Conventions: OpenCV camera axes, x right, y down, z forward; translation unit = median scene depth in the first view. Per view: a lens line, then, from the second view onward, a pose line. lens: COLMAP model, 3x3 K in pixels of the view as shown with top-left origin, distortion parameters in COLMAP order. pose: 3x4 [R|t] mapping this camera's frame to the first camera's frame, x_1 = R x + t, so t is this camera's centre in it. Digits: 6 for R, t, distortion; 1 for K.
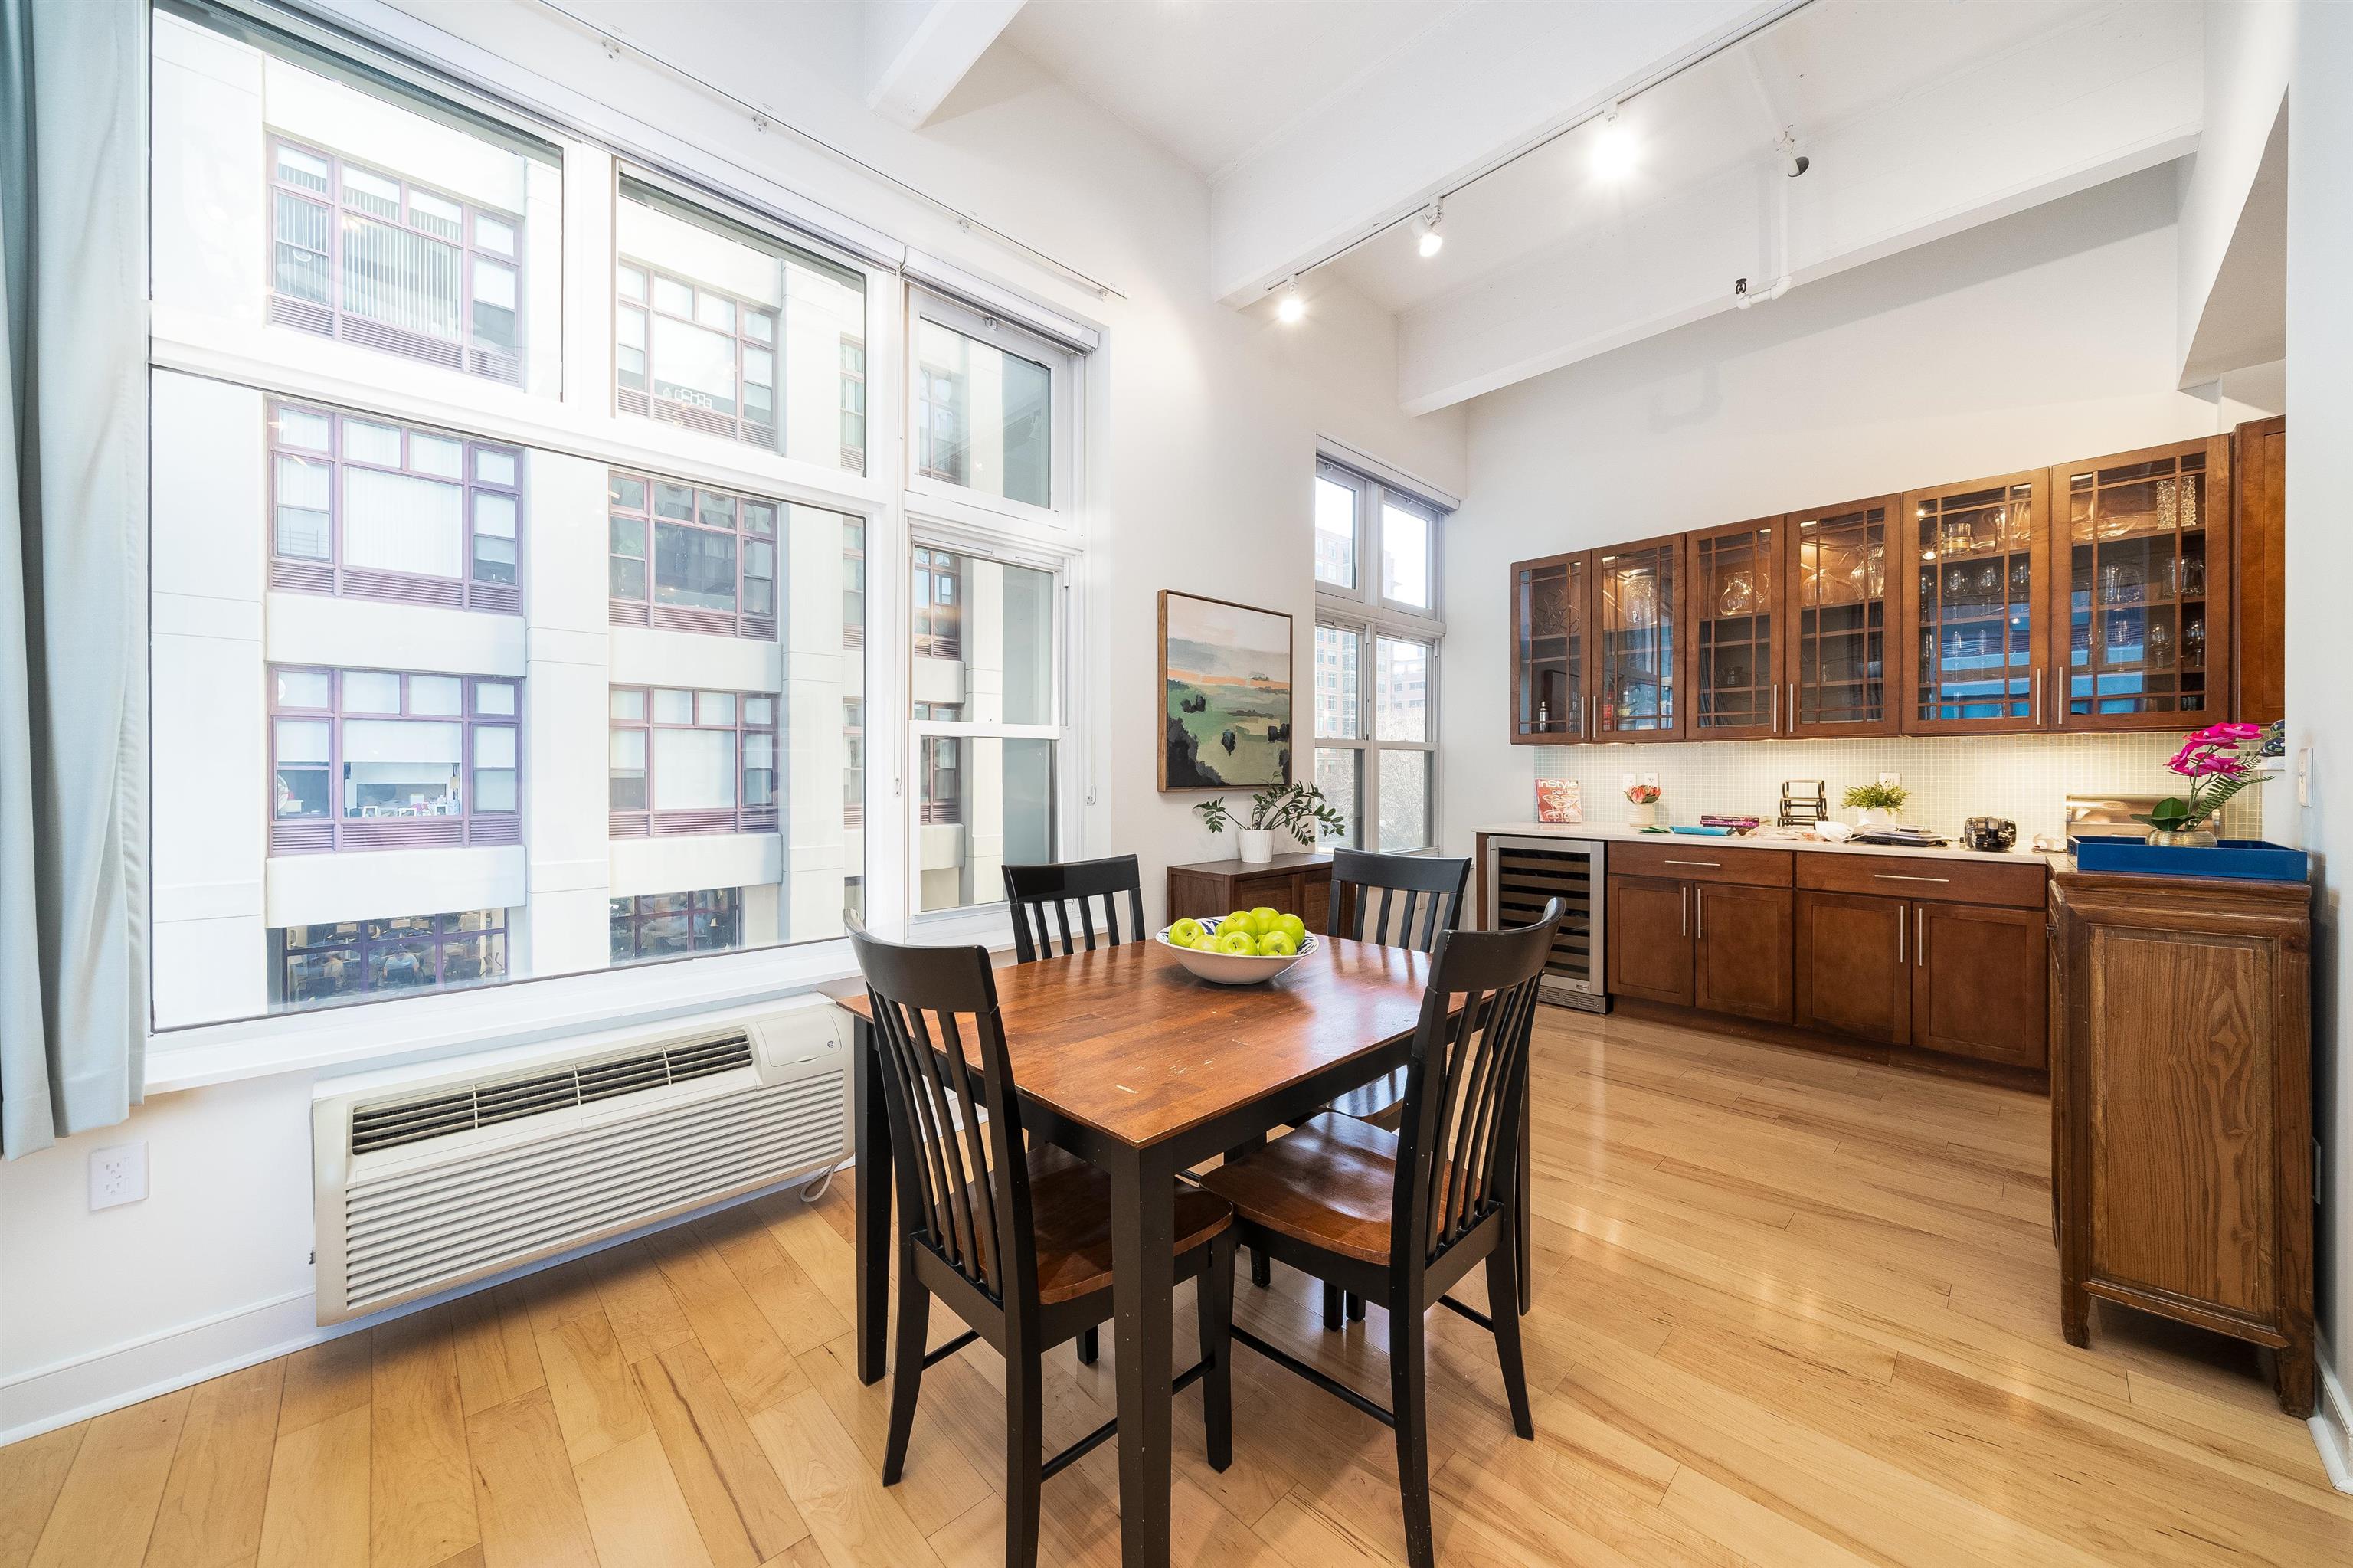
lens RADIAL K [[838.9, 0, 1179.5], [0, 838.9, 777.6], [0, 0, 1]] dist [-0.002082, -0.000132]
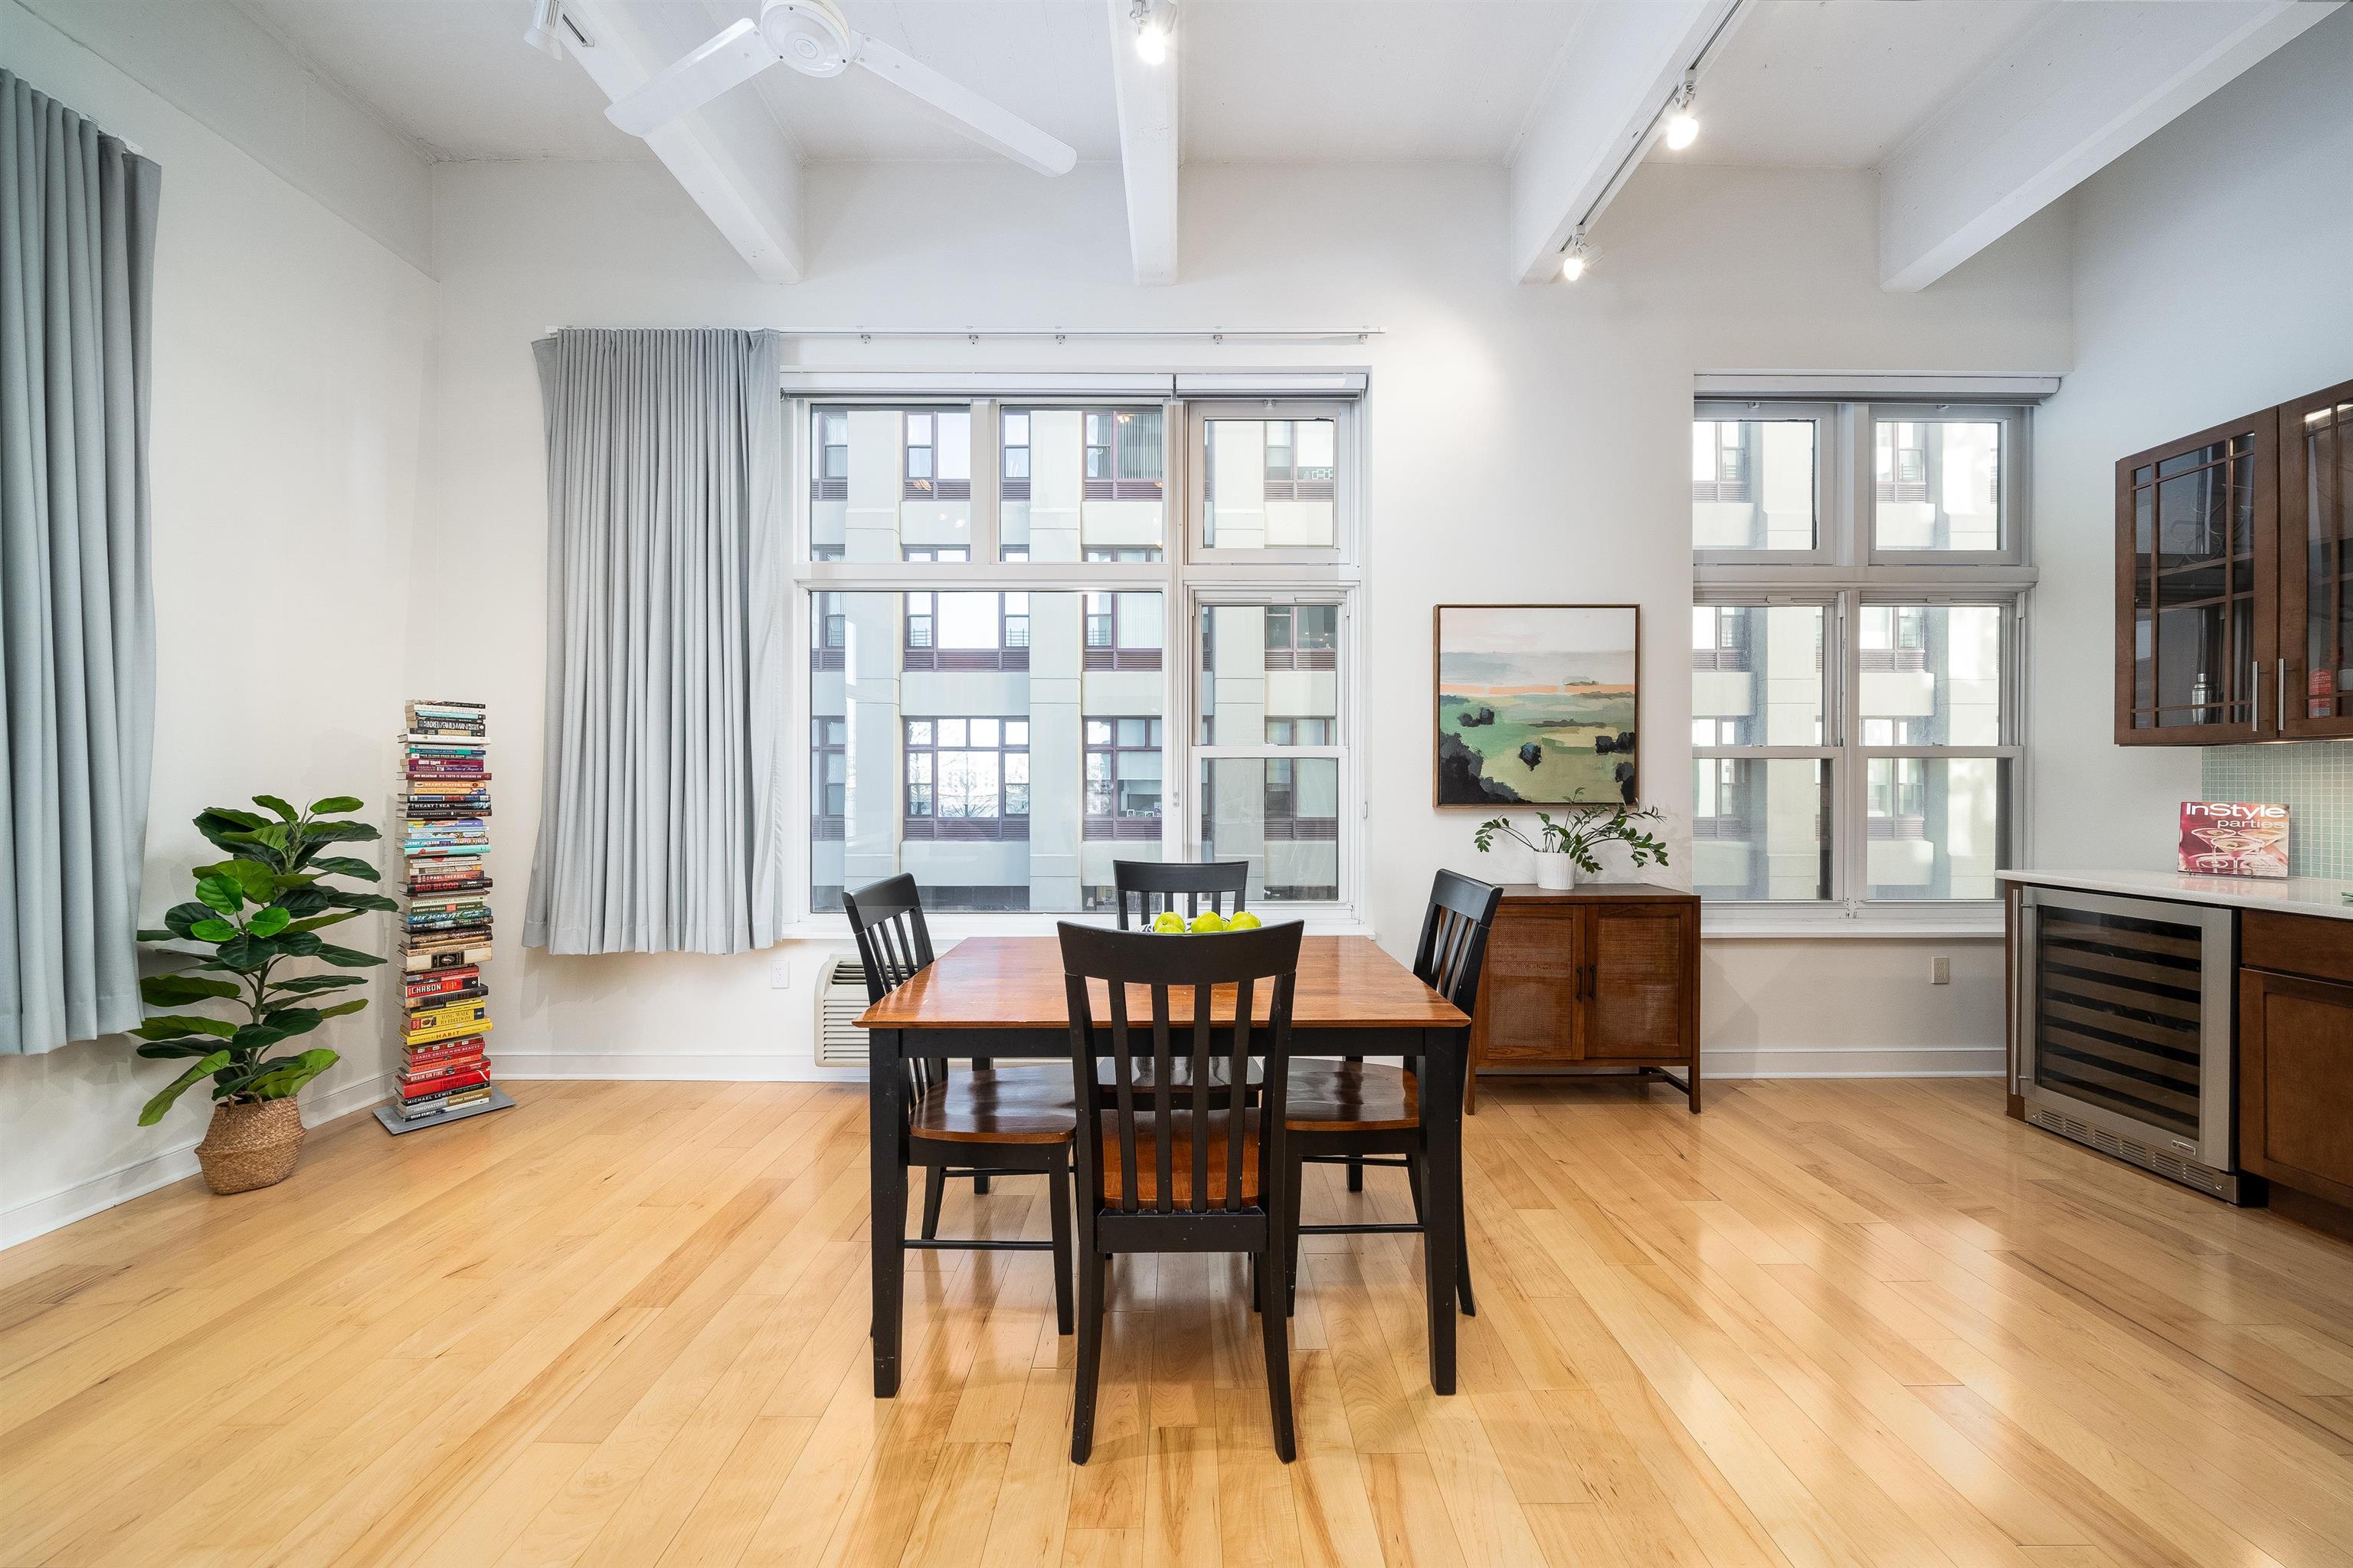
lens RADIAL K [[817.5, 0, 1178.6], [0, 817.5, 788.4], [0, 0, 1]] dist [-0.002077, -0.000004]
pose [[0.719944, 0.002957, -0.694026, 0.375047], [-0.006309, 0.999977, -0.002284, -0.002137], [0.694004, 0.006023, 0.719946, 0.079958]]
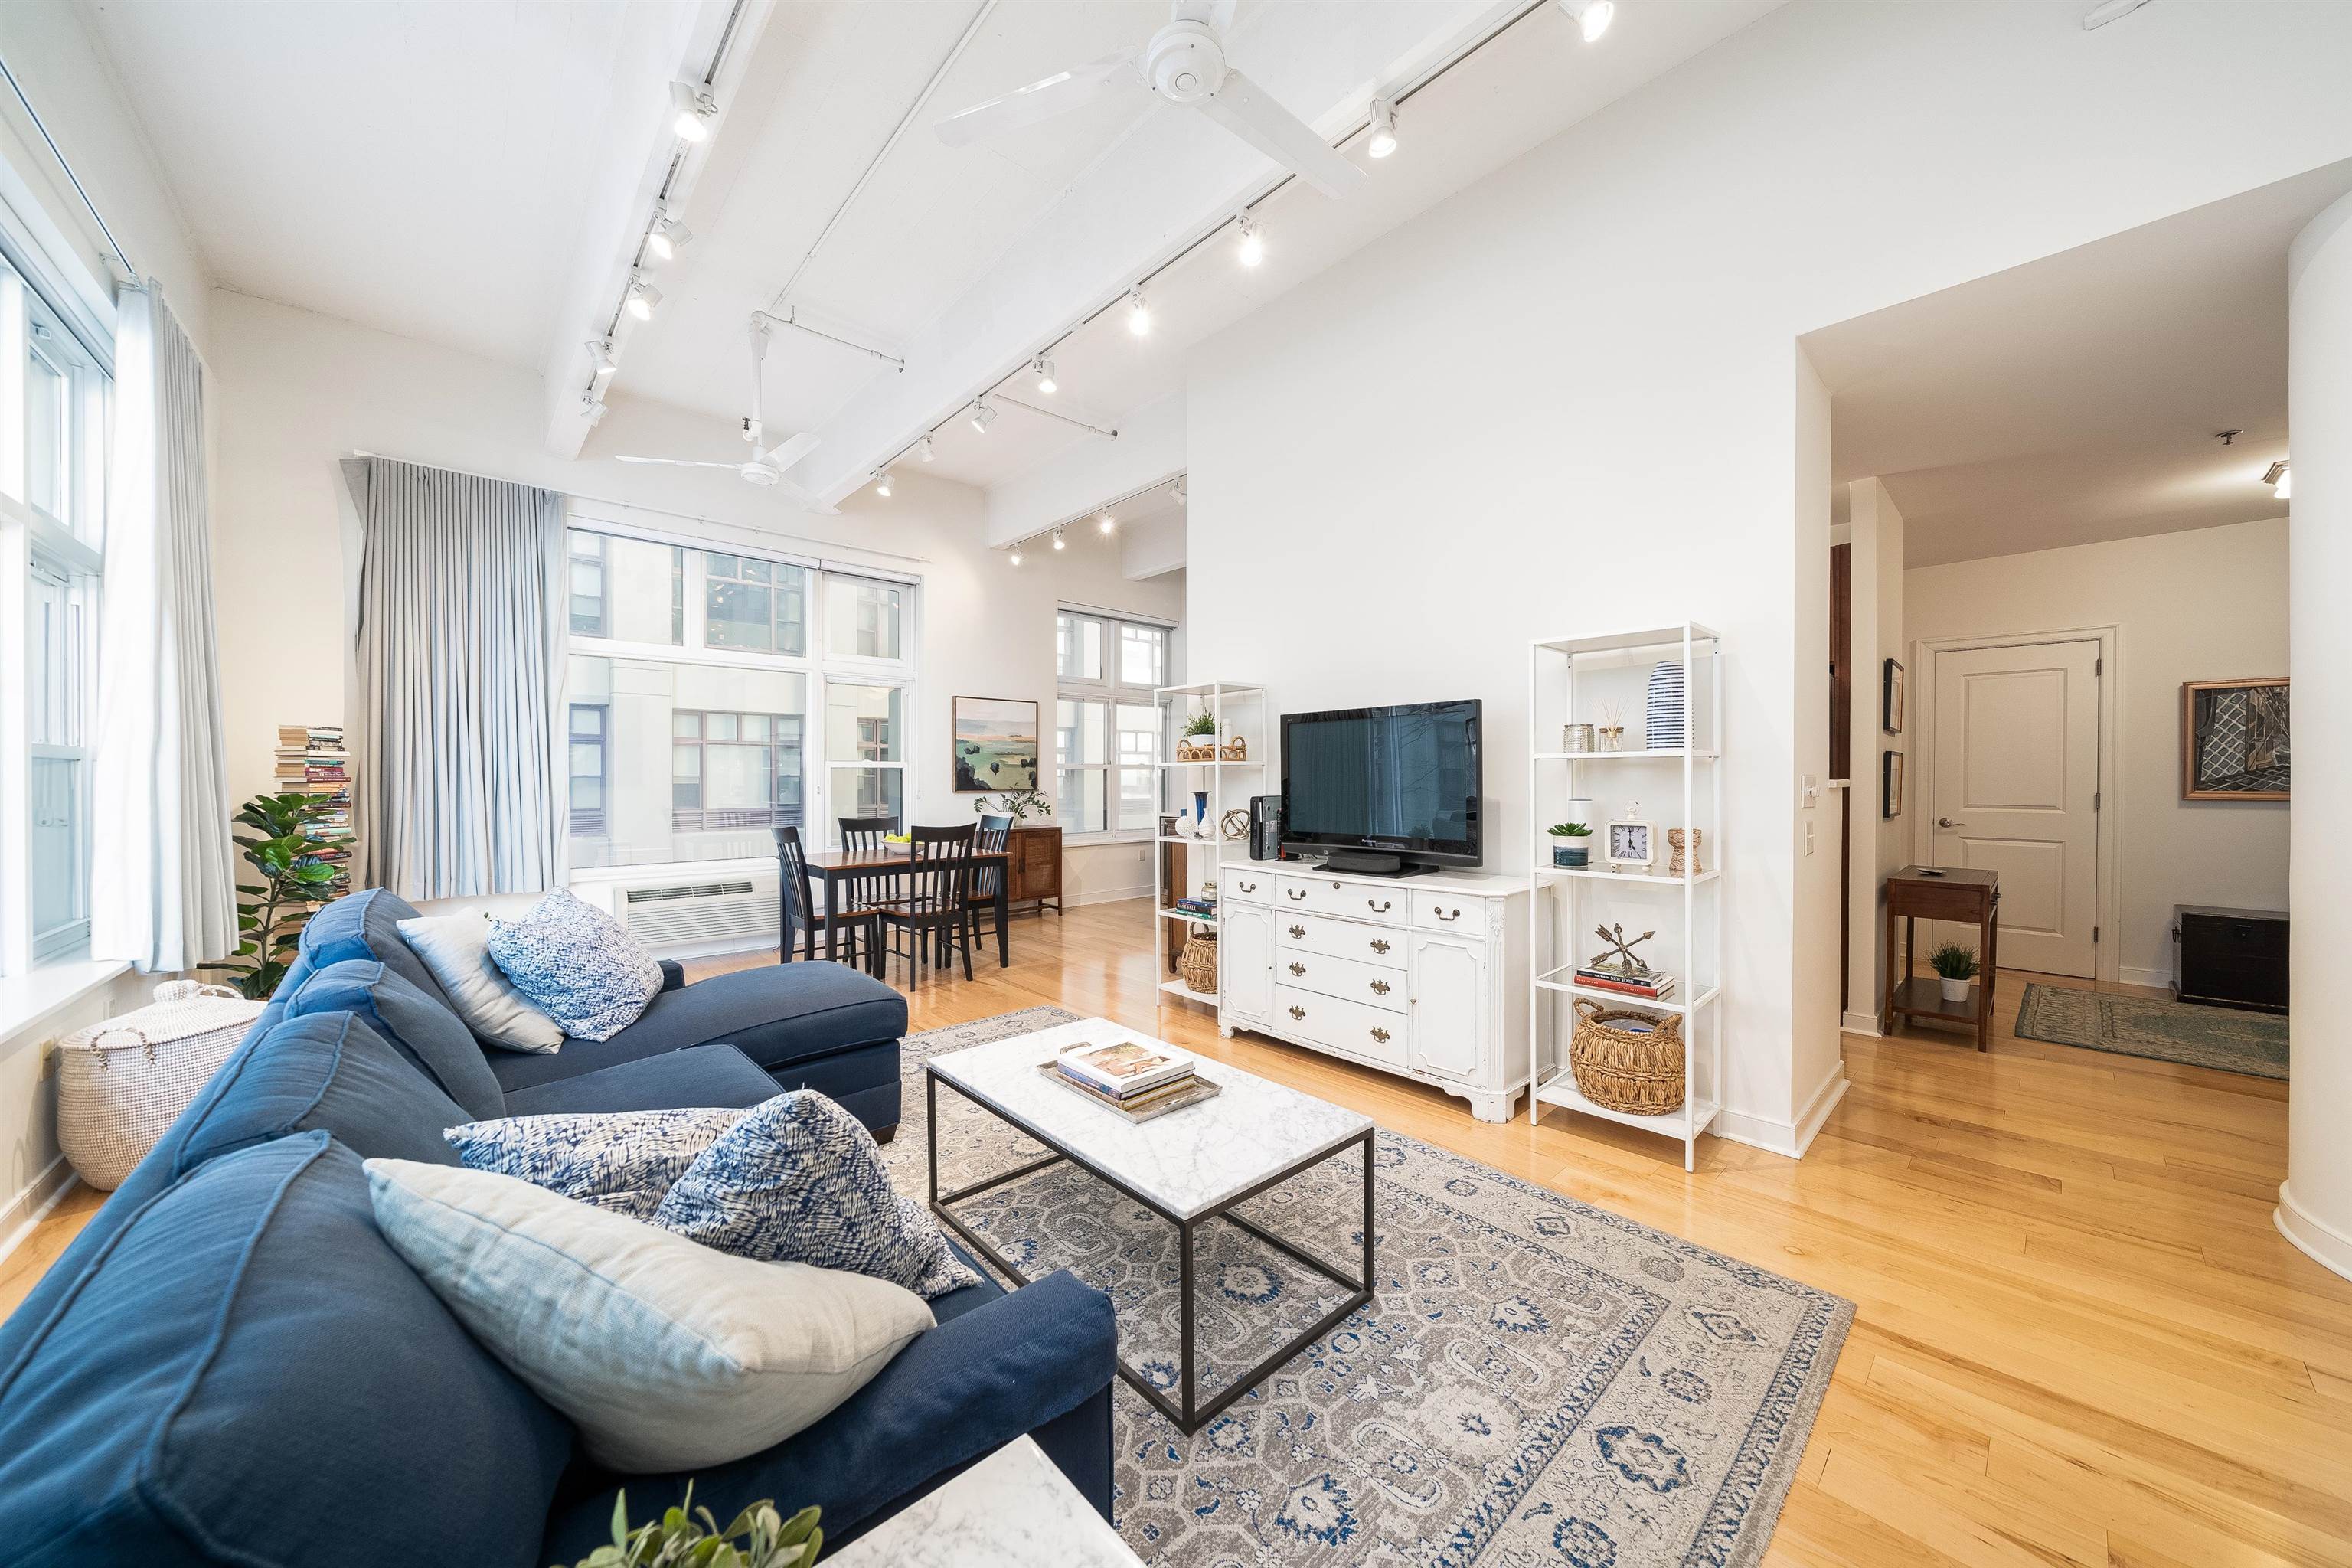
lens RADIAL K [[817.1, 0, 1178.1], [0, 817.1, 788.4], [0, 0, 1]] dist [-0.002077, -0.000004]
pose [[0.999448, 0.001227, -0.033185, 0.521410], [-0.000993, 0.999975, 0.007063, -0.007845], [0.033193, -0.007026, 0.999424, -0.870614]]
